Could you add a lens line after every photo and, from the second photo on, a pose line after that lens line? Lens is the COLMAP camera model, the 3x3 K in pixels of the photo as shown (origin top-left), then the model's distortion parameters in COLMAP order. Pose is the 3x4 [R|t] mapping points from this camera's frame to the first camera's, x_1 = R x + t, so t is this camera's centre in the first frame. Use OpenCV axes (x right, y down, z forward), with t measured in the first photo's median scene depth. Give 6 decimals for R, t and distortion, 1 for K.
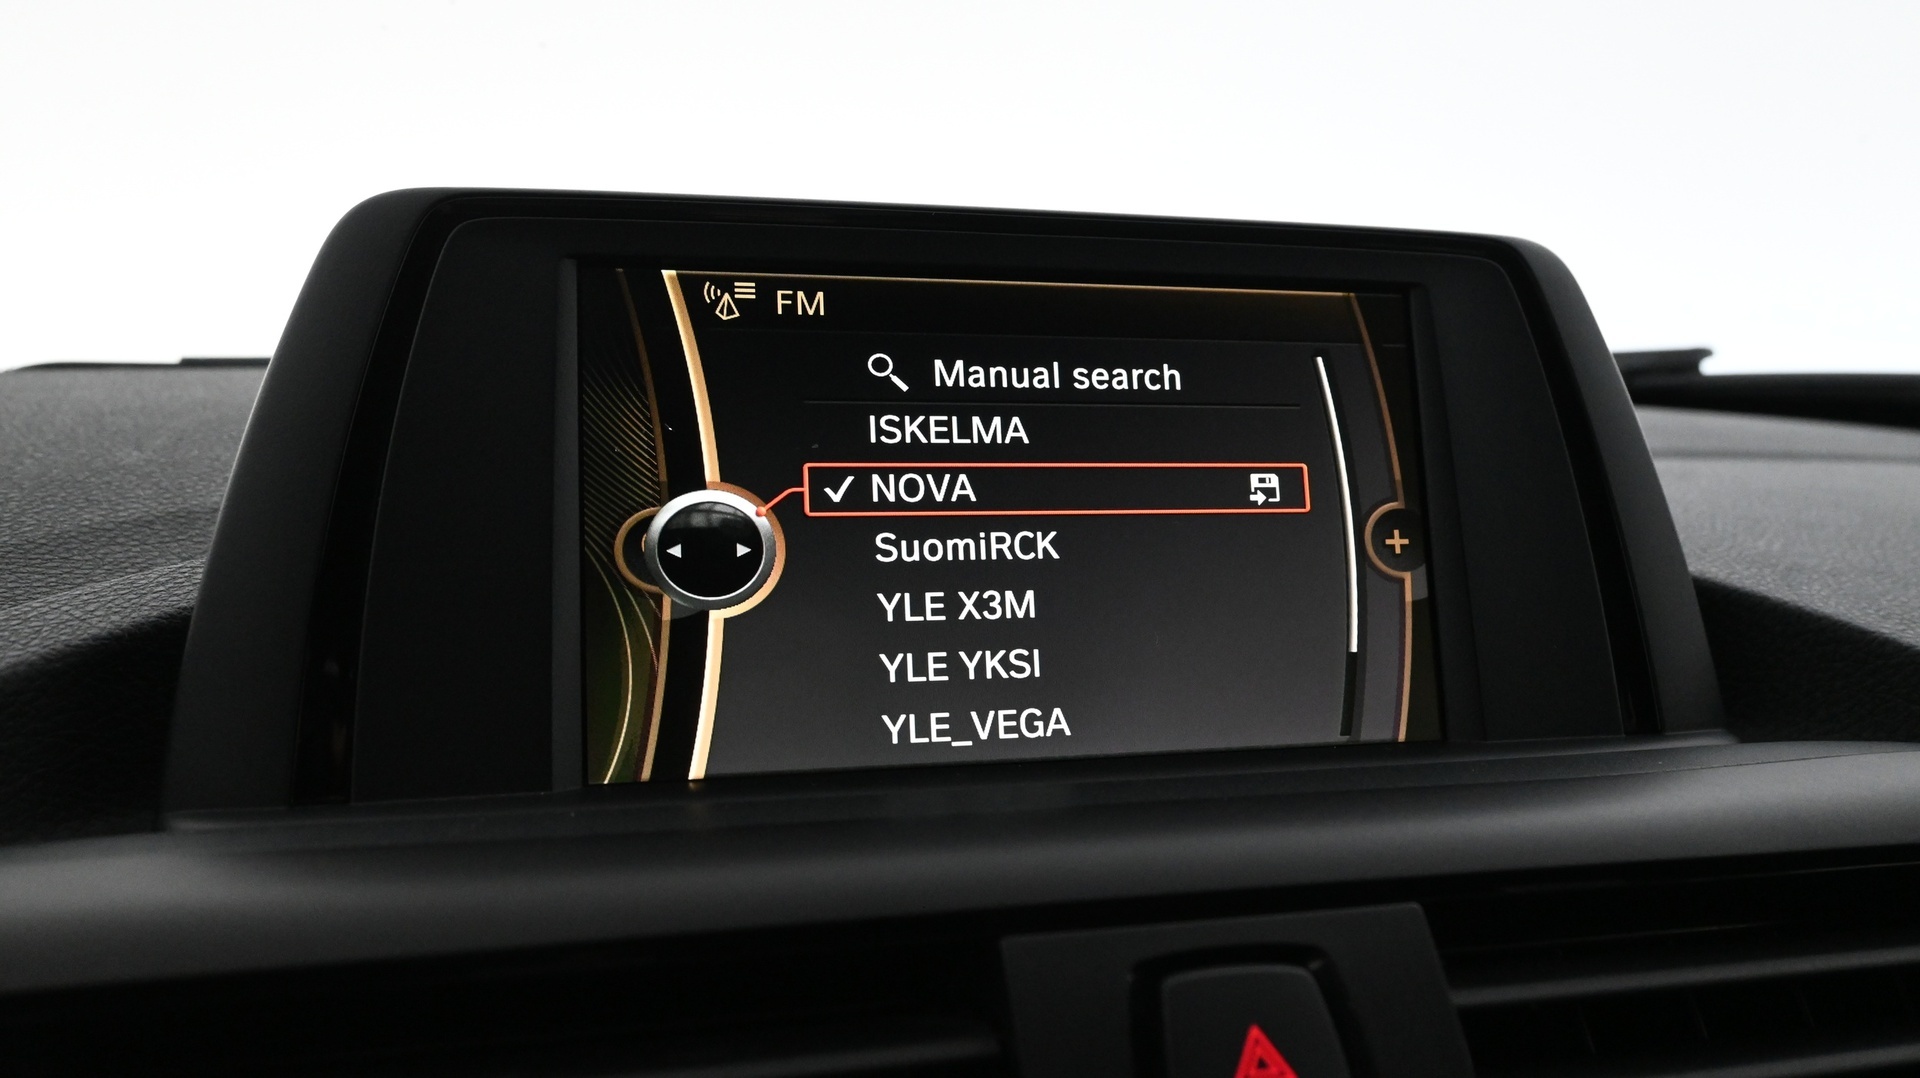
lens RADIAL K [[1465.6, 0, 957.0], [0, 1465.6, 532.9], [0, 0, 1]] dist [-0.010866, -0.012812]
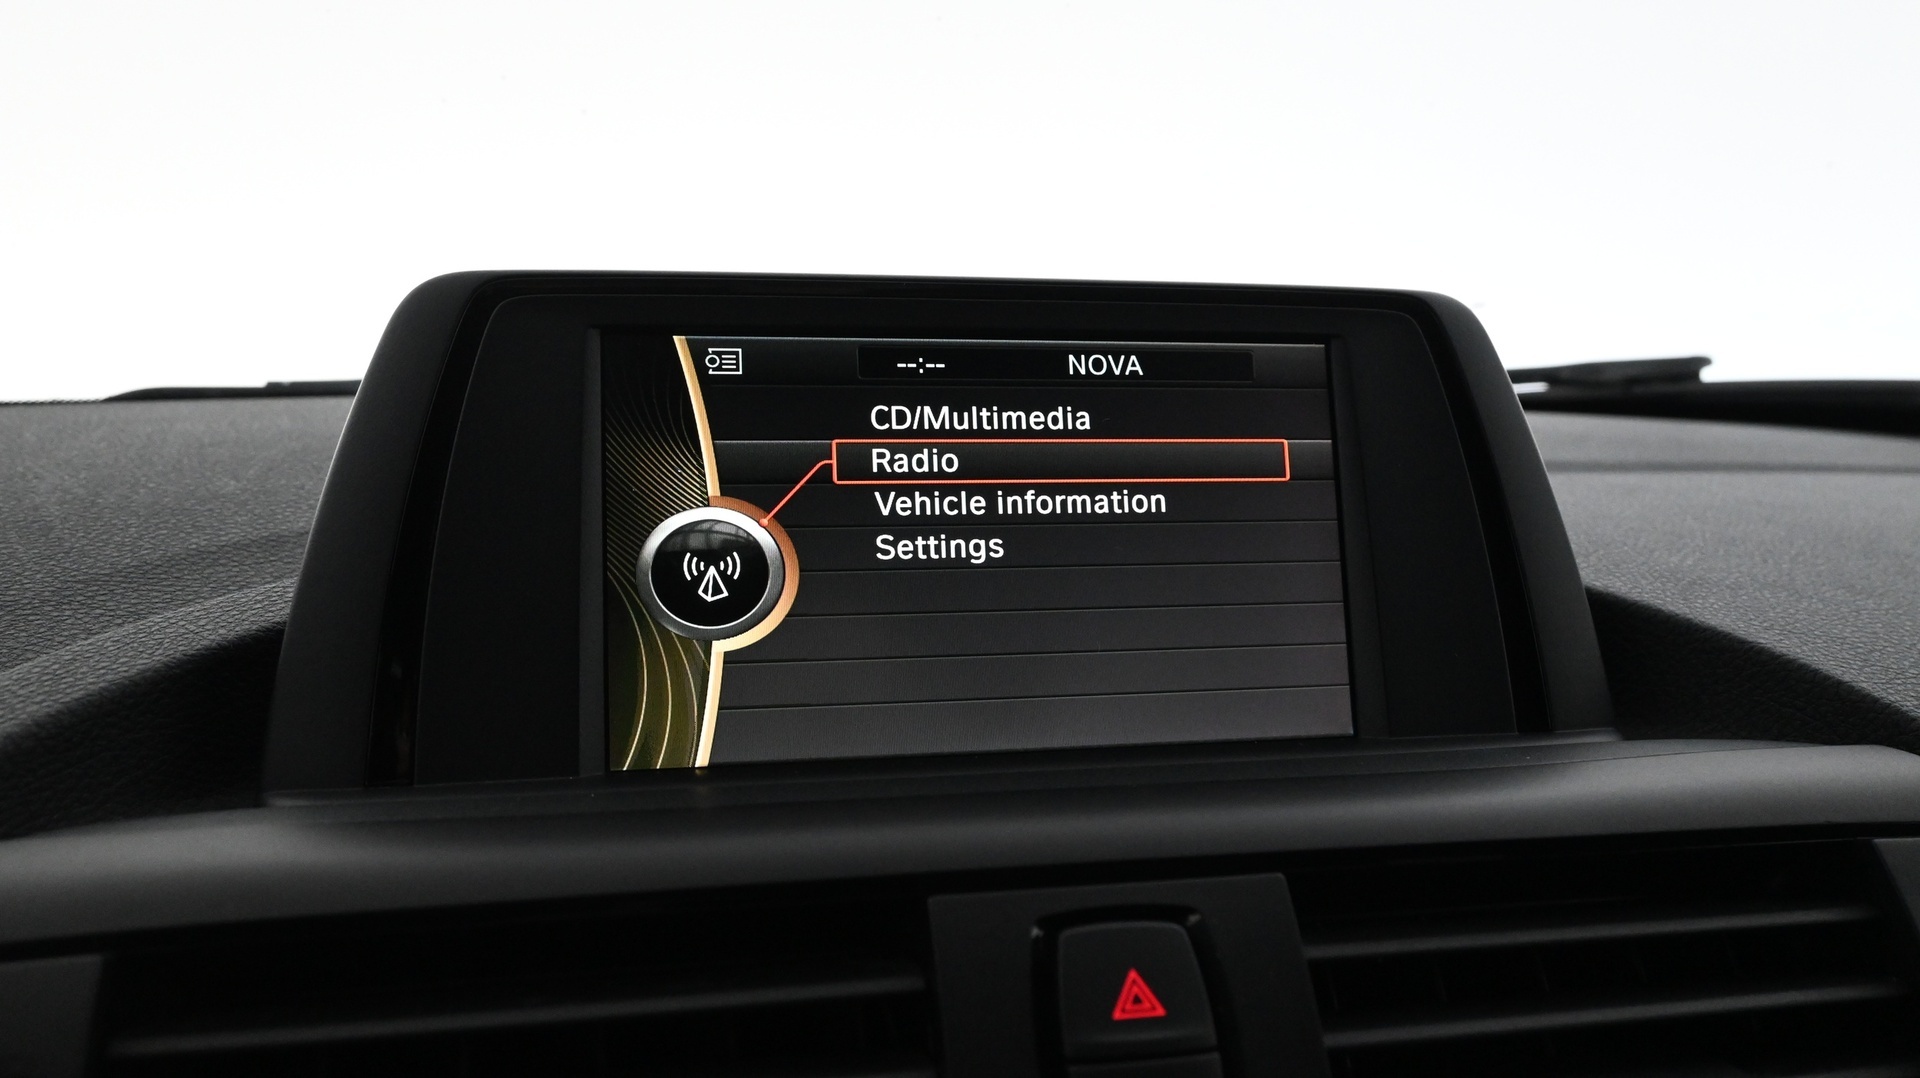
lens RADIAL K [[1465.6, 0, 958.2], [0, 1465.6, 535.3], [0, 0, 1]] dist [-0.010866, -0.012812]
pose [[0.999051, -0.000929, -0.043542, 0.081245], [0.001373, 0.999947, 0.010177, -0.031125], [0.043530, -0.010227, 0.999000, -0.173842]]
